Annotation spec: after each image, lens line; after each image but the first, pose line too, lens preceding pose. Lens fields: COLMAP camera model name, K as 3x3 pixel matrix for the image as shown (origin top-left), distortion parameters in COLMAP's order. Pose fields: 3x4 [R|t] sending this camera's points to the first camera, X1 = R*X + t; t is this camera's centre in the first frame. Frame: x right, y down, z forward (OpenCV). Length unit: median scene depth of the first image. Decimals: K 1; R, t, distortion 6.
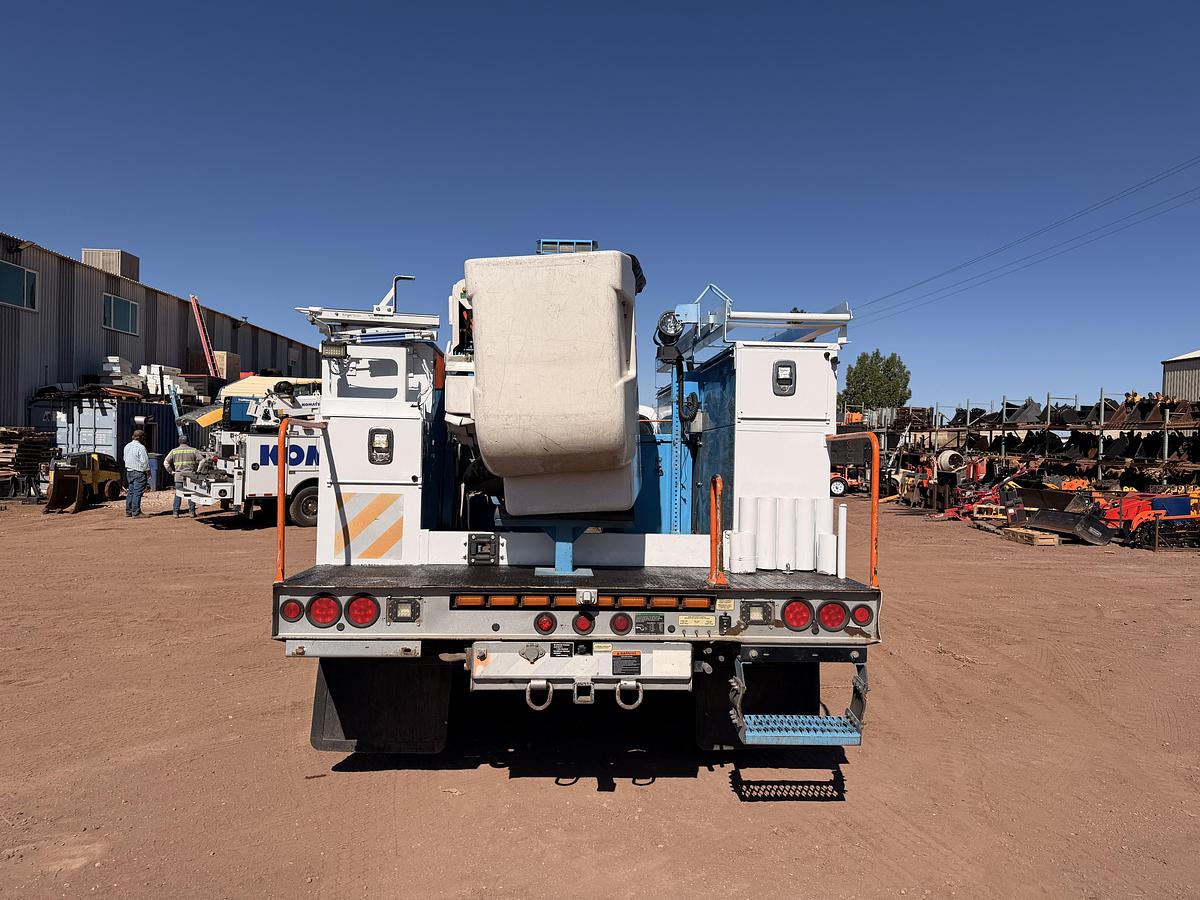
lens RADIAL K [[843.7, 0, 593.7], [0, 843.7, 439.9], [0, 0, 1]] dist [0.051196, -0.046630]
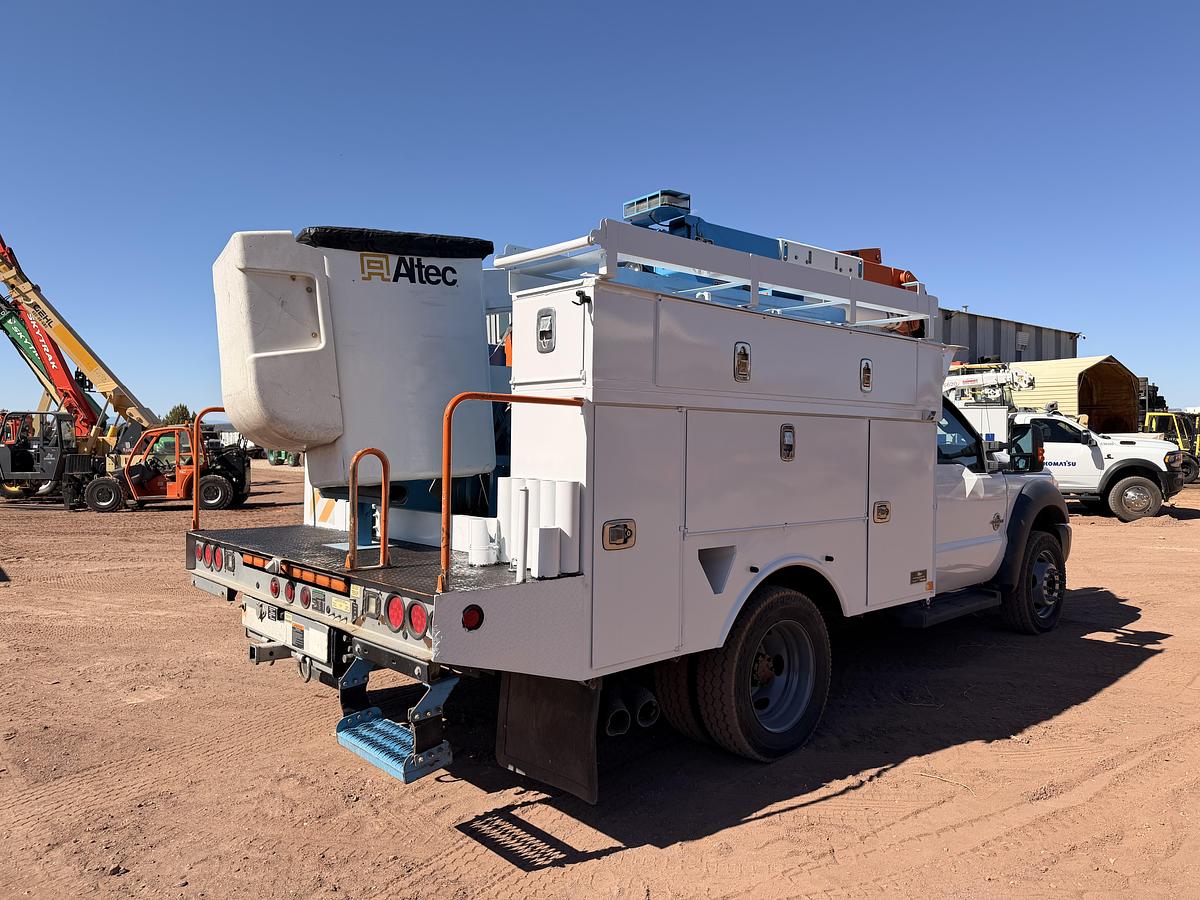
lens RADIAL K [[843.7, 0, 599.8], [0, 843.7, 443.0], [0, 0, 1]] dist [0.051196, -0.046630]
pose [[0.632271, -0.009963, -0.774683, 0.890640], [0.019109, 0.999814, 0.002738, 0.032440], [0.774512, -0.016534, 0.632344, 0.540357]]
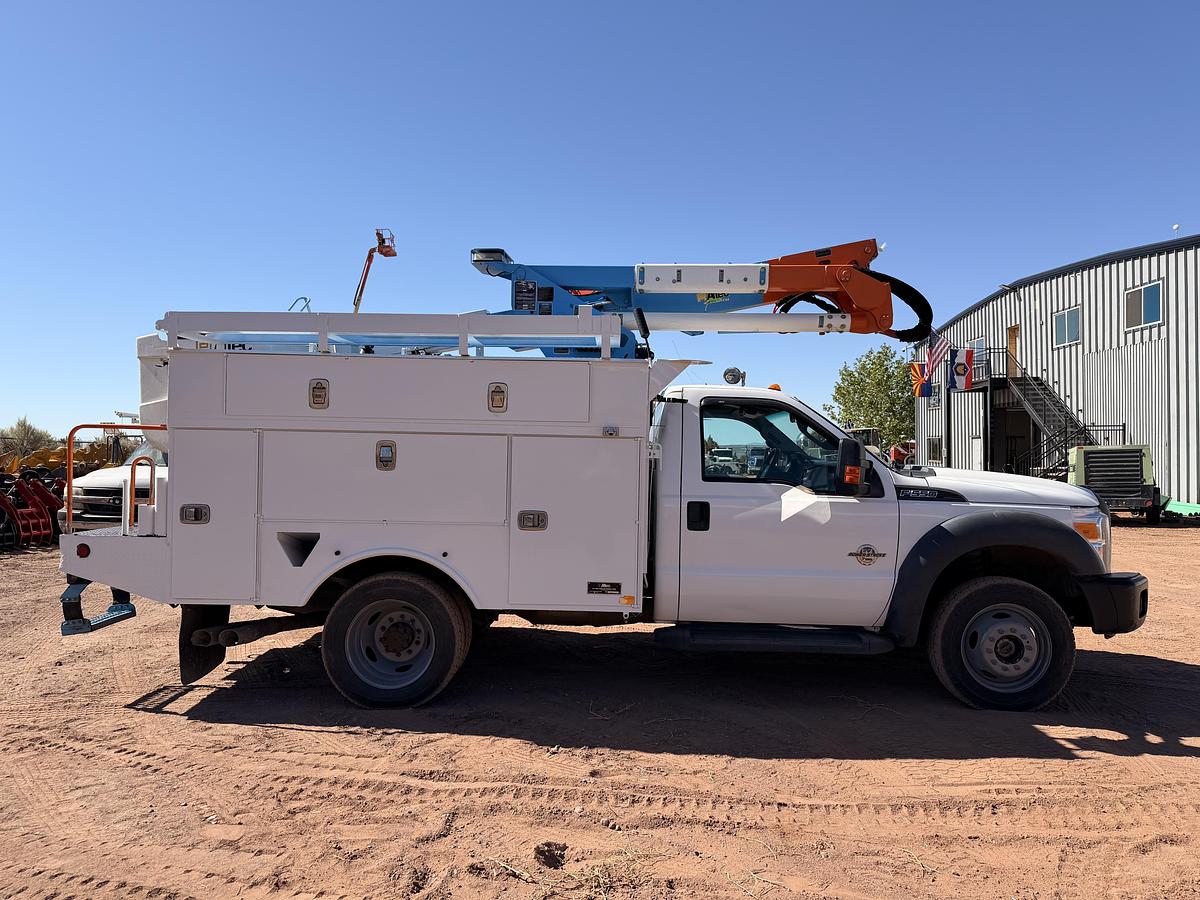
lens RADIAL K [[843.7, 0, 603.7], [0, 843.7, 439.9], [0, 0, 1]] dist [0.051196, -0.046630]
pose [[-0.091330, -0.032684, -0.995284, 1.464295], [0.003125, 0.999447, -0.033107, 0.057741], [0.995816, -0.006134, -0.091177, 1.764190]]
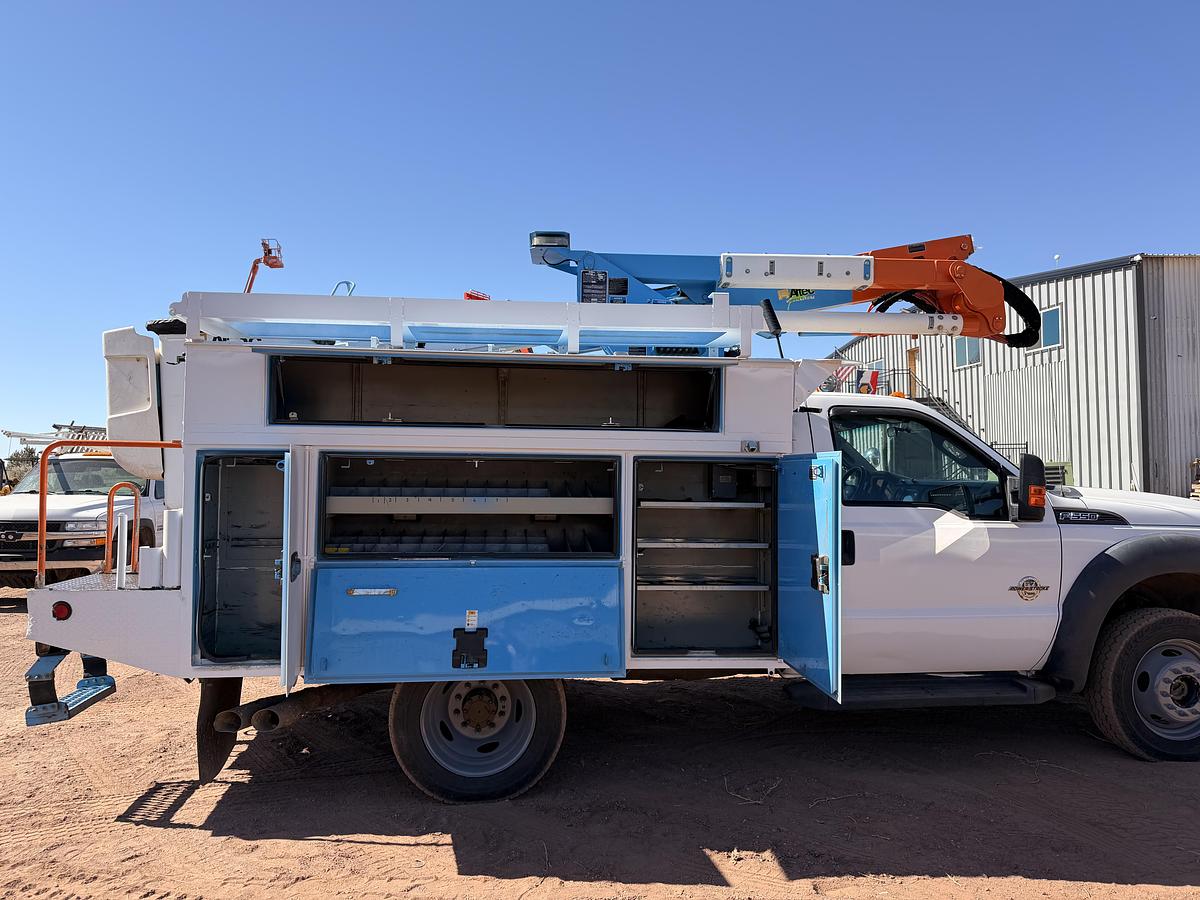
lens RADIAL K [[843.7, 0, 594.2], [0, 843.7, 438.5], [0, 0, 1]] dist [0.051196, -0.046630]
pose [[0.042126, -0.059674, -0.997329, 1.245600], [0.014509, 0.998146, -0.059110, 0.052612], [0.999007, -0.011980, 0.042913, 1.432016]]
